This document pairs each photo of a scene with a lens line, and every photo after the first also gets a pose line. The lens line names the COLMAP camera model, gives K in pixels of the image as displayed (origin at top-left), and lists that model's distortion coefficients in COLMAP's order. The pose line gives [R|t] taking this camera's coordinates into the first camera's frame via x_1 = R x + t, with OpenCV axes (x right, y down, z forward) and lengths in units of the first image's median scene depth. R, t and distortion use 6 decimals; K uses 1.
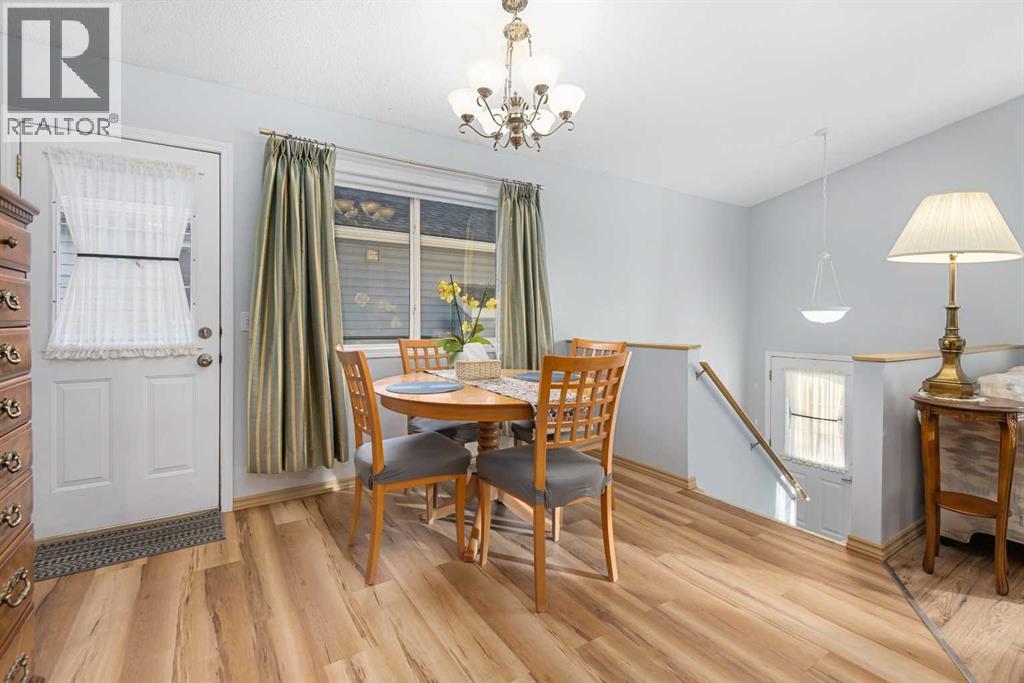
lens RADIAL K [[477.6, 0, 525.0], [0, 477.6, 319.6], [0, 0, 1]] dist [0.013620, -0.011483]
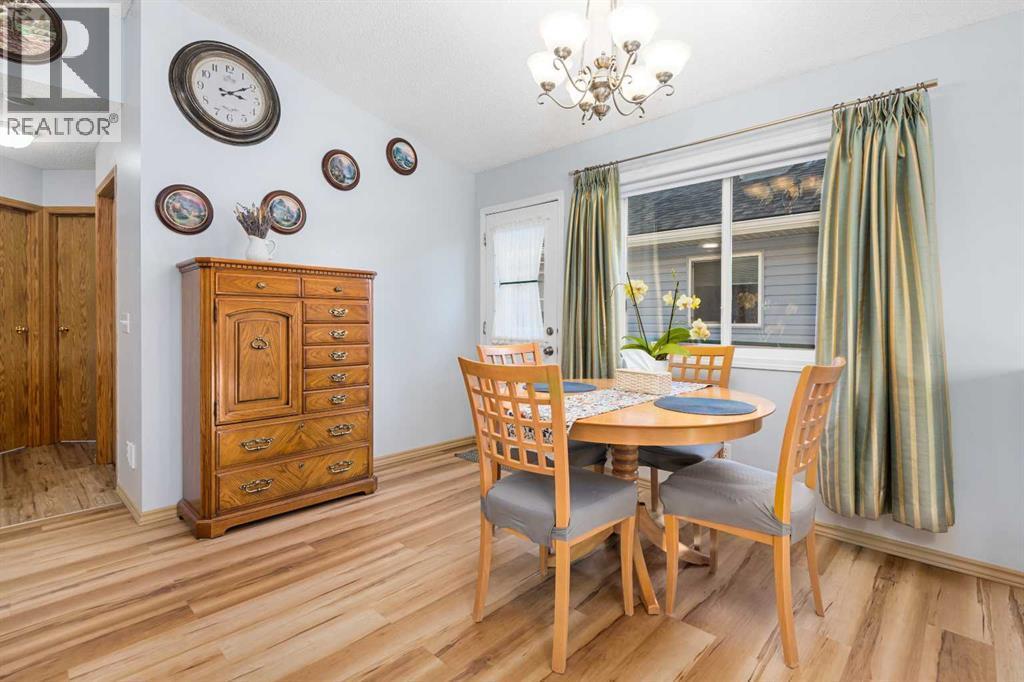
lens RADIAL K [[477.6, 0, 498.3], [0, 477.6, 322.1], [0, 0, 1]] dist [0.013620, -0.011483]
pose [[0.212666, -0.002668, -0.977121, 0.661310], [-0.006733, 0.999969, -0.004195, 0.008320], [0.977102, 0.007471, 0.212641, 0.555023]]
